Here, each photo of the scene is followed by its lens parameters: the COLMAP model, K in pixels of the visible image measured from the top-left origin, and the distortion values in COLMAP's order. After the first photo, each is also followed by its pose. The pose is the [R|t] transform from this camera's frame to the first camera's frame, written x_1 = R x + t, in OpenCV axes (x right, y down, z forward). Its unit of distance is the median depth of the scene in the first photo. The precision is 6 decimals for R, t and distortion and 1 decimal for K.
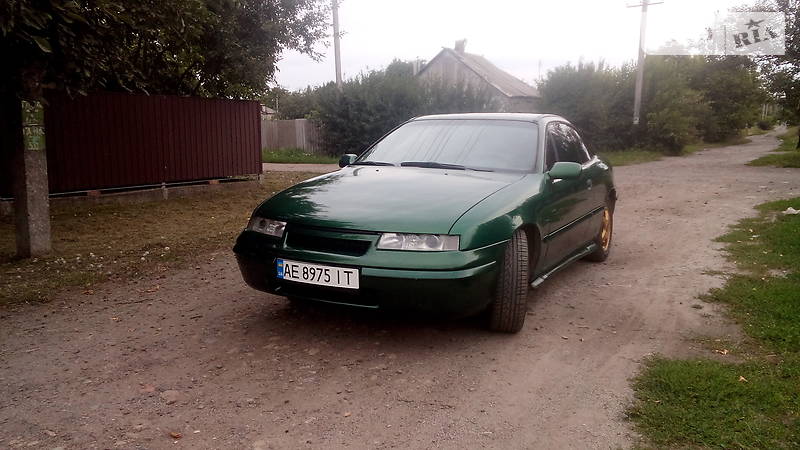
lens RADIAL K [[658.7, 0, 400.0], [0, 658.7, 225.0], [0, 0, 1]] dist [0.086397, -0.106244]
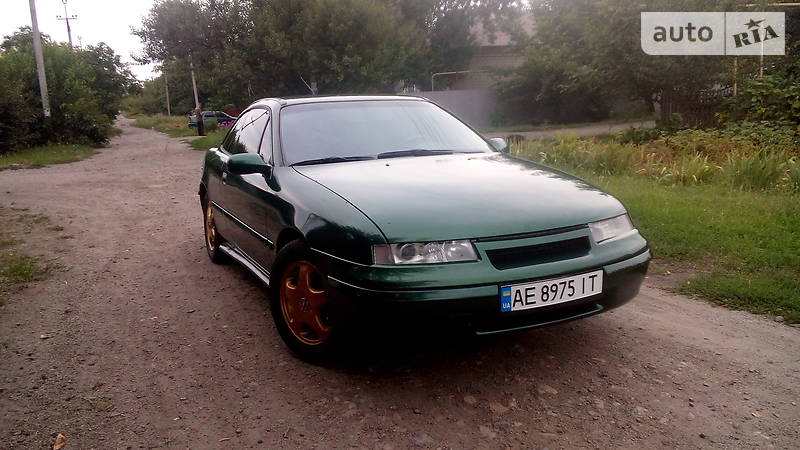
lens RADIAL K [[658.7, 0, 400.0], [0, 658.7, 225.0], [0, 0, 1]] dist [0.086397, -0.106244]
pose [[0.594618, -0.173347, 0.785099, -0.817940], [0.163765, 0.982123, 0.092816, -0.103411], [-0.787154, 0.073382, 0.612376, 0.633714]]
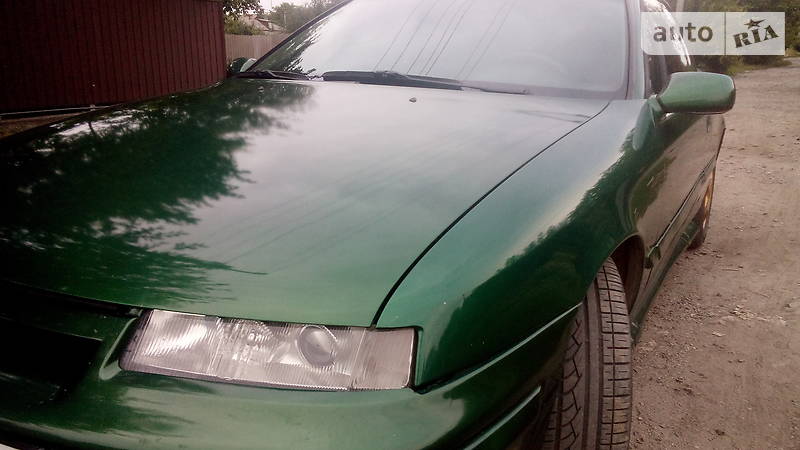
lens RADIAL K [[658.7, 0, 400.0], [0, 658.7, 225.0], [0, 0, 1]] dist [0.086397, -0.106244]
pose [[0.999706, 0.012363, -0.020859, 0.084672], [-0.009903, 0.993412, 0.114172, -0.055661], [0.022133, -0.113931, 0.993242, 0.697254]]
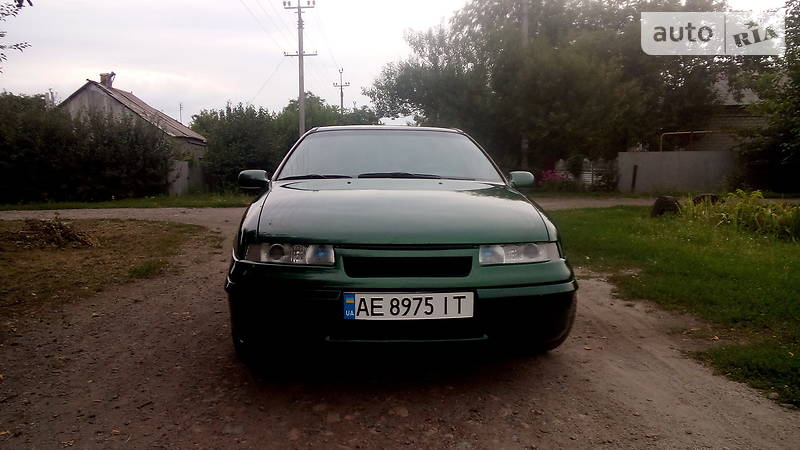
lens RADIAL K [[658.7, 0, 400.0], [0, 658.7, 225.0], [0, 0, 1]] dist [0.086397, -0.106244]
pose [[0.850541, -0.048653, 0.523654, -0.510017], [0.084922, 0.995350, -0.045455, 0.014773], [-0.519008, 0.083131, 0.850718, 0.344069]]
